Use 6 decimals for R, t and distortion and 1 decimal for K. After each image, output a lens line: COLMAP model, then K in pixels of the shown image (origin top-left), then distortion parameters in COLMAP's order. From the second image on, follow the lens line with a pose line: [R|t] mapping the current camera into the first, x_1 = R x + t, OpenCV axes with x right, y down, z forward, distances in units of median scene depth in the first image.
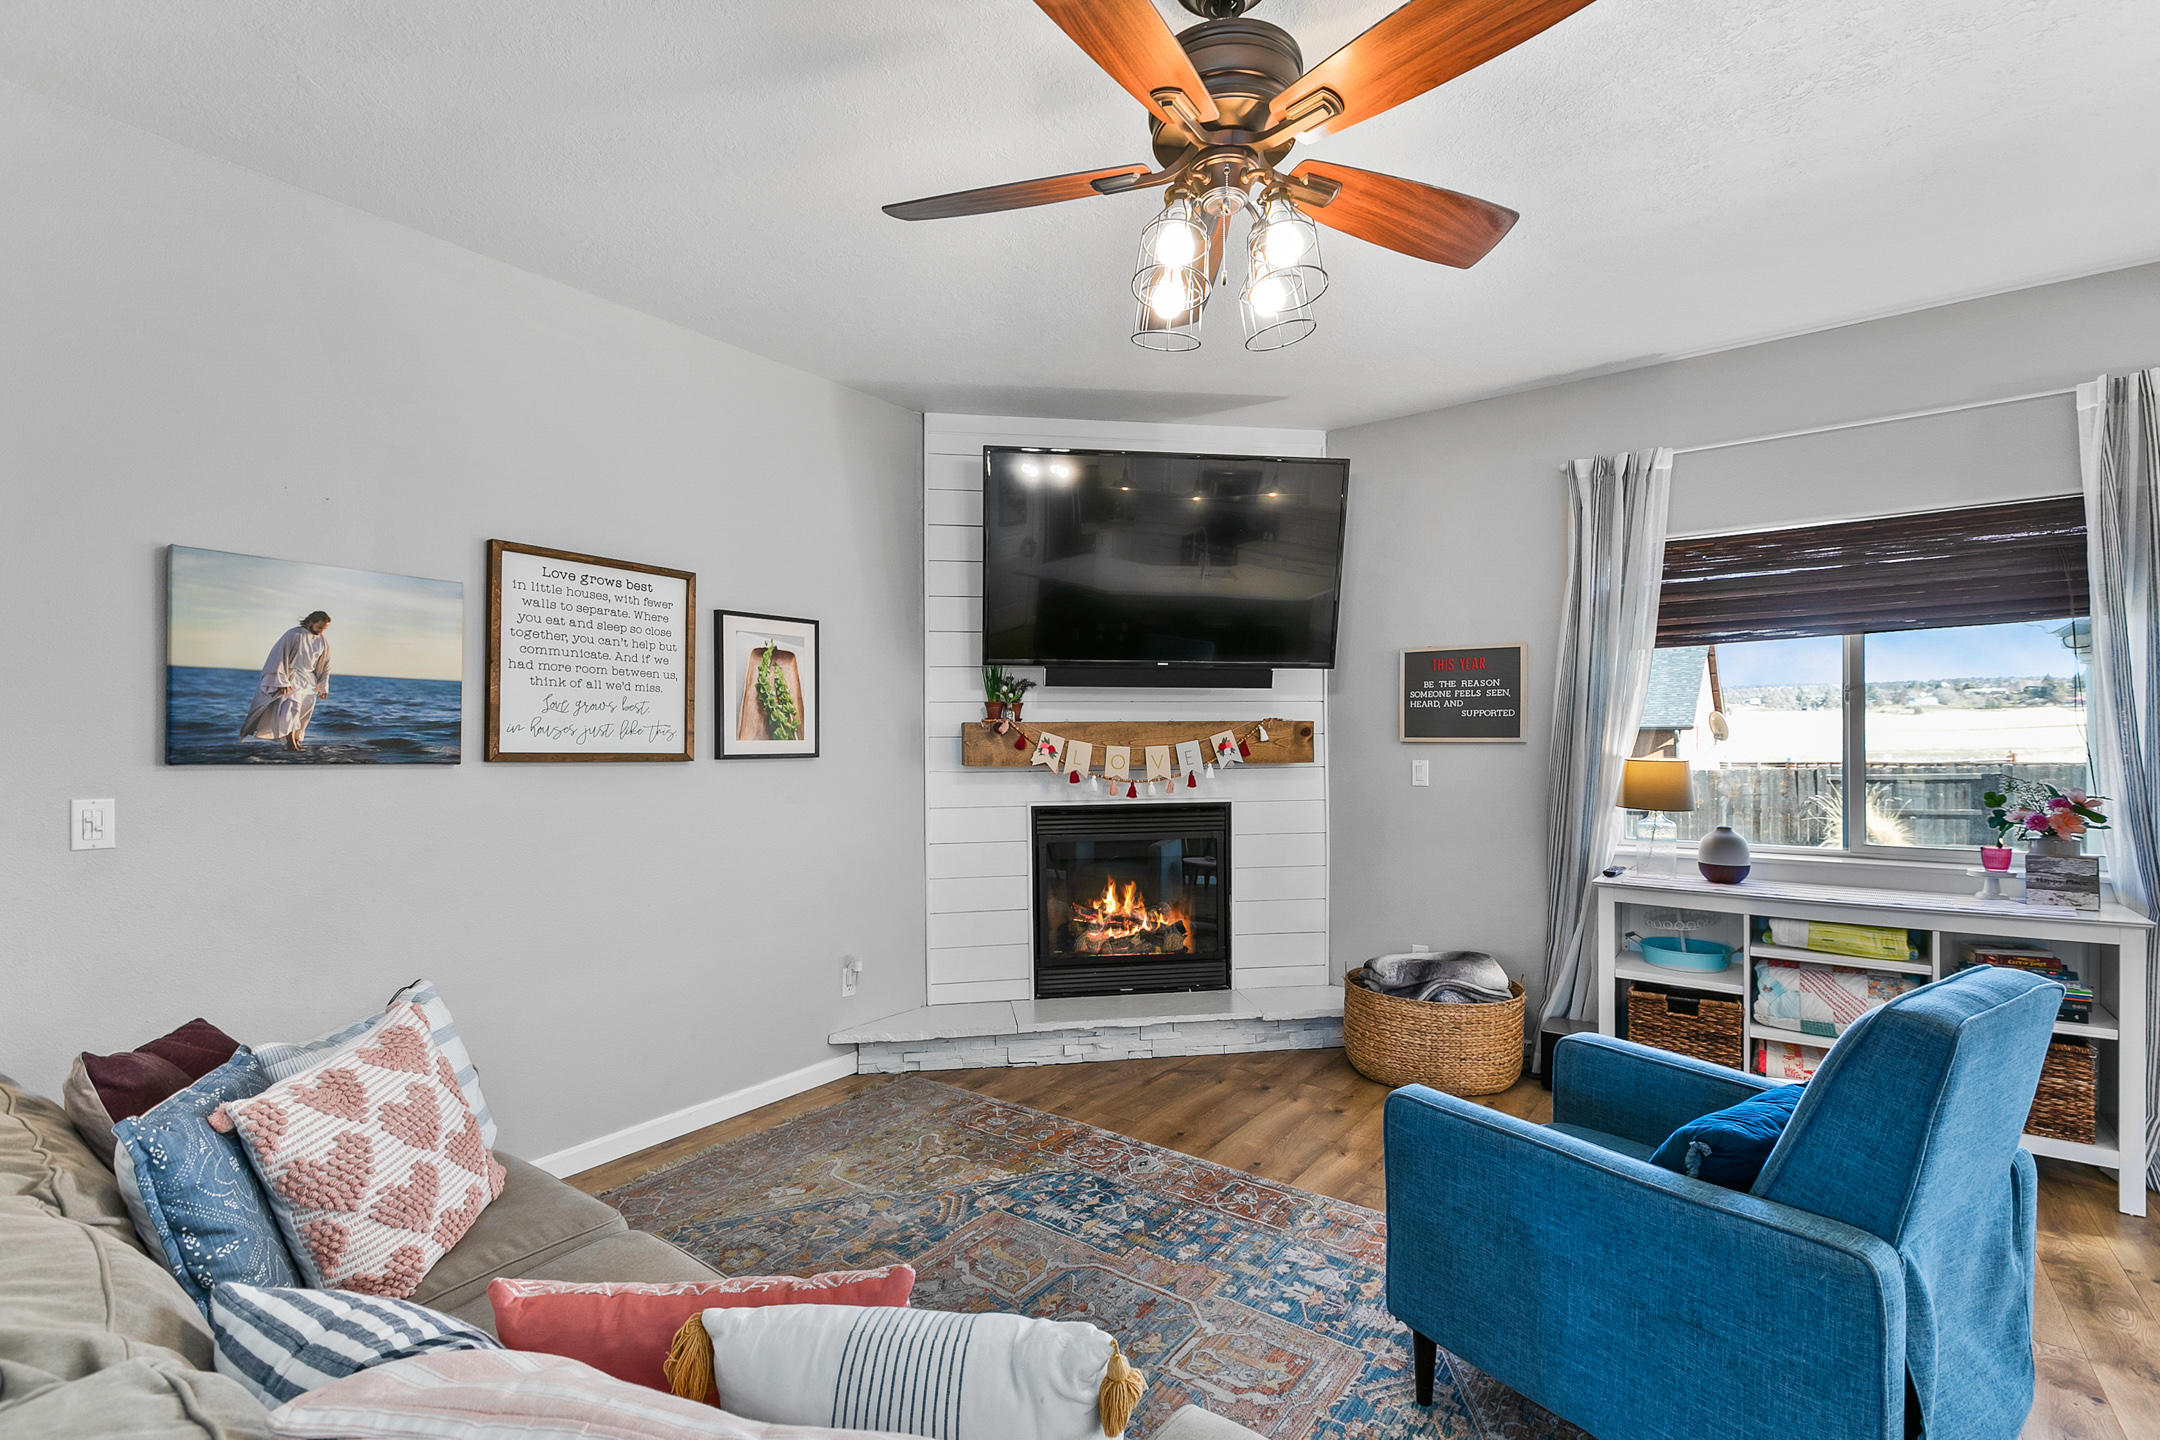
lens RADIAL K [[975.1, 0, 1081.0], [0, 975.1, 743.9], [0, 0, 1]] dist [0.002738, 0.000957]
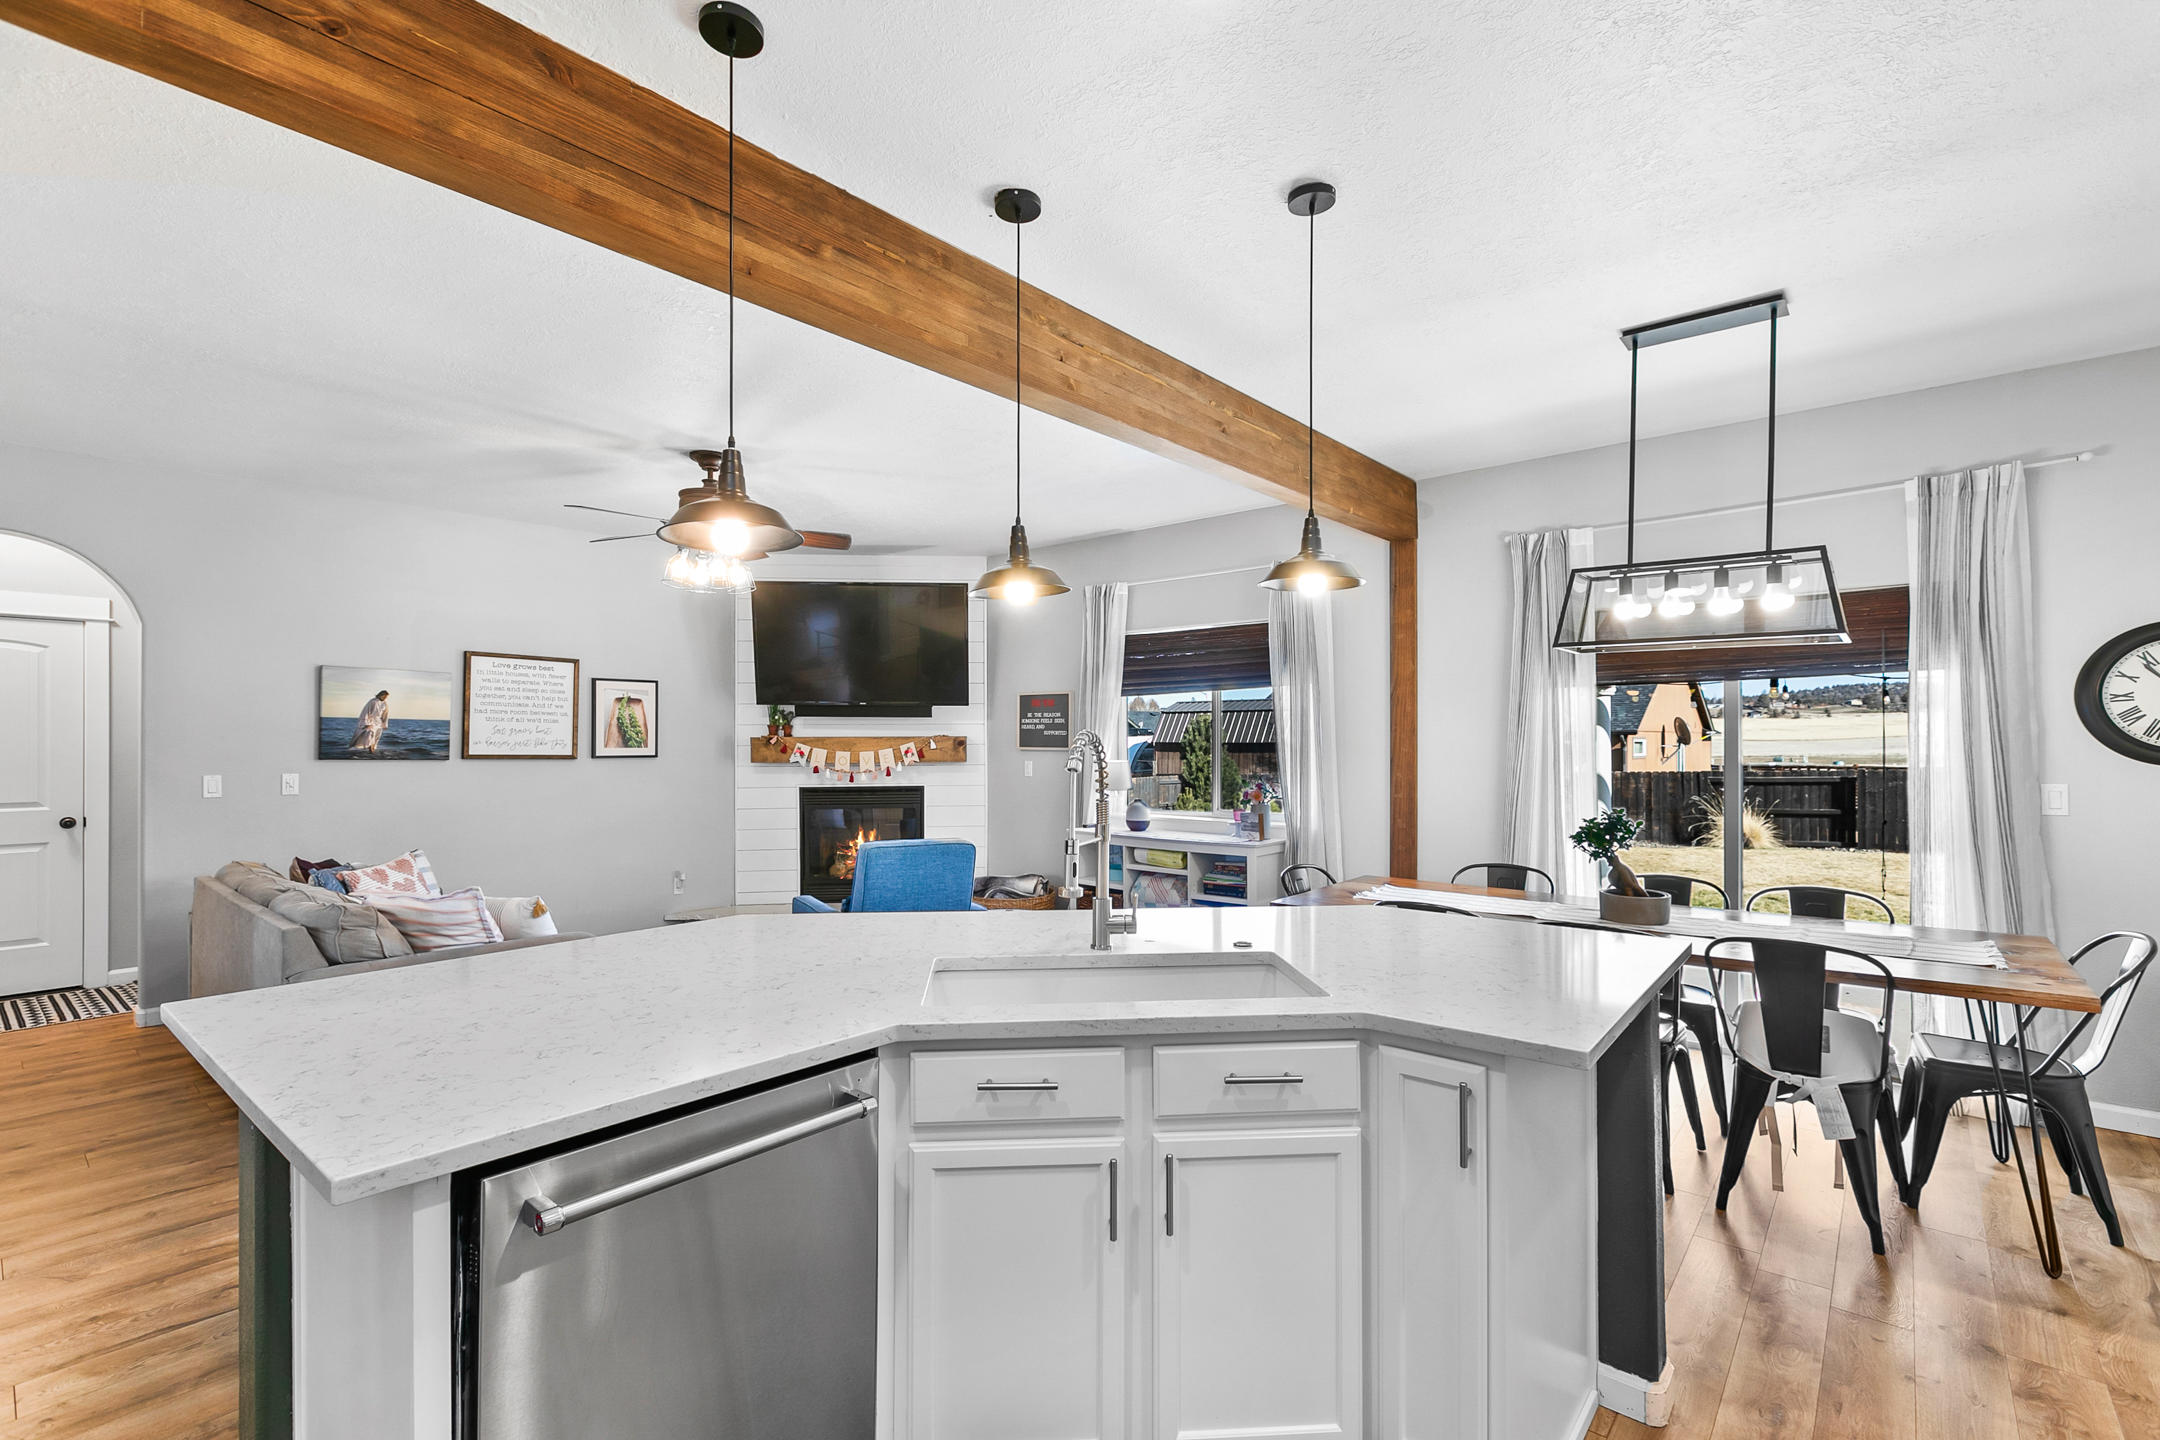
lens RADIAL K [[975.1, 0, 1082.1], [0, 975.1, 734.9], [0, 0, 1]] dist [0.002738, 0.000957]
pose [[0.997335, 0.003589, -0.072874, 0.640429], [-0.004206, 0.999957, -0.008316, -0.015939], [0.072841, 0.008600, 0.997307, -0.727489]]
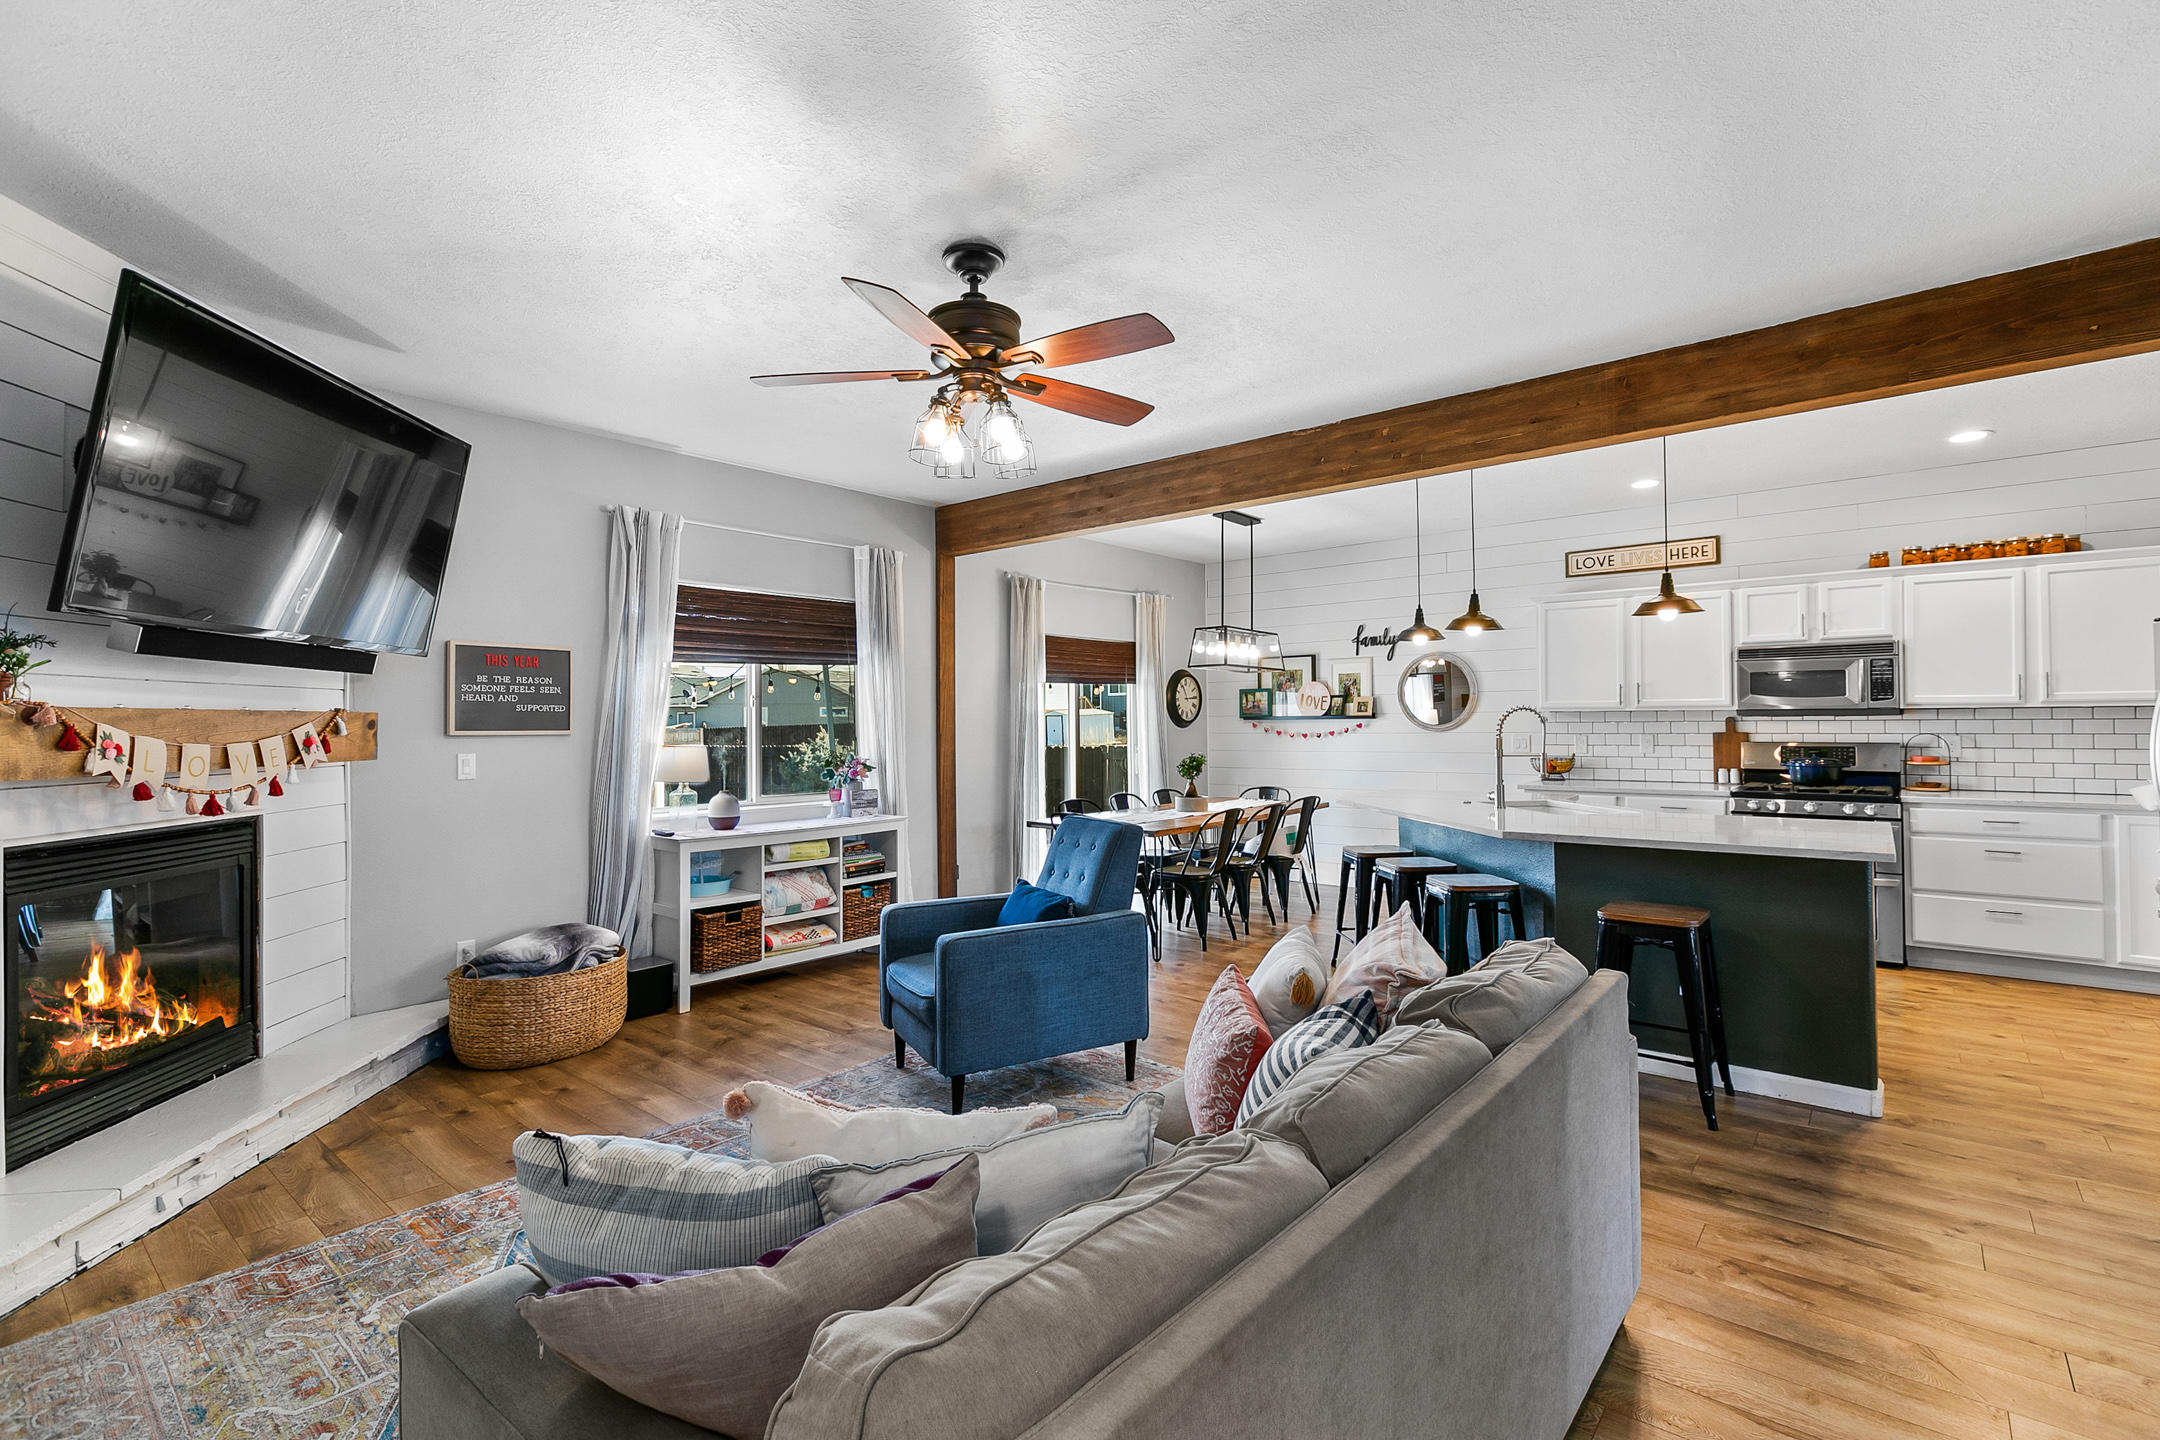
lens RADIAL K [[975.1, 0, 1094.1], [0, 975.1, 707.6], [0, 0, 1]] dist [0.002738, 0.000957]
pose [[0.050420, 0.021663, 0.998493, -0.708260], [0.014302, 0.999647, -0.022411, 0.001557], [-0.998626, 0.015410, 0.050093, 0.355333]]
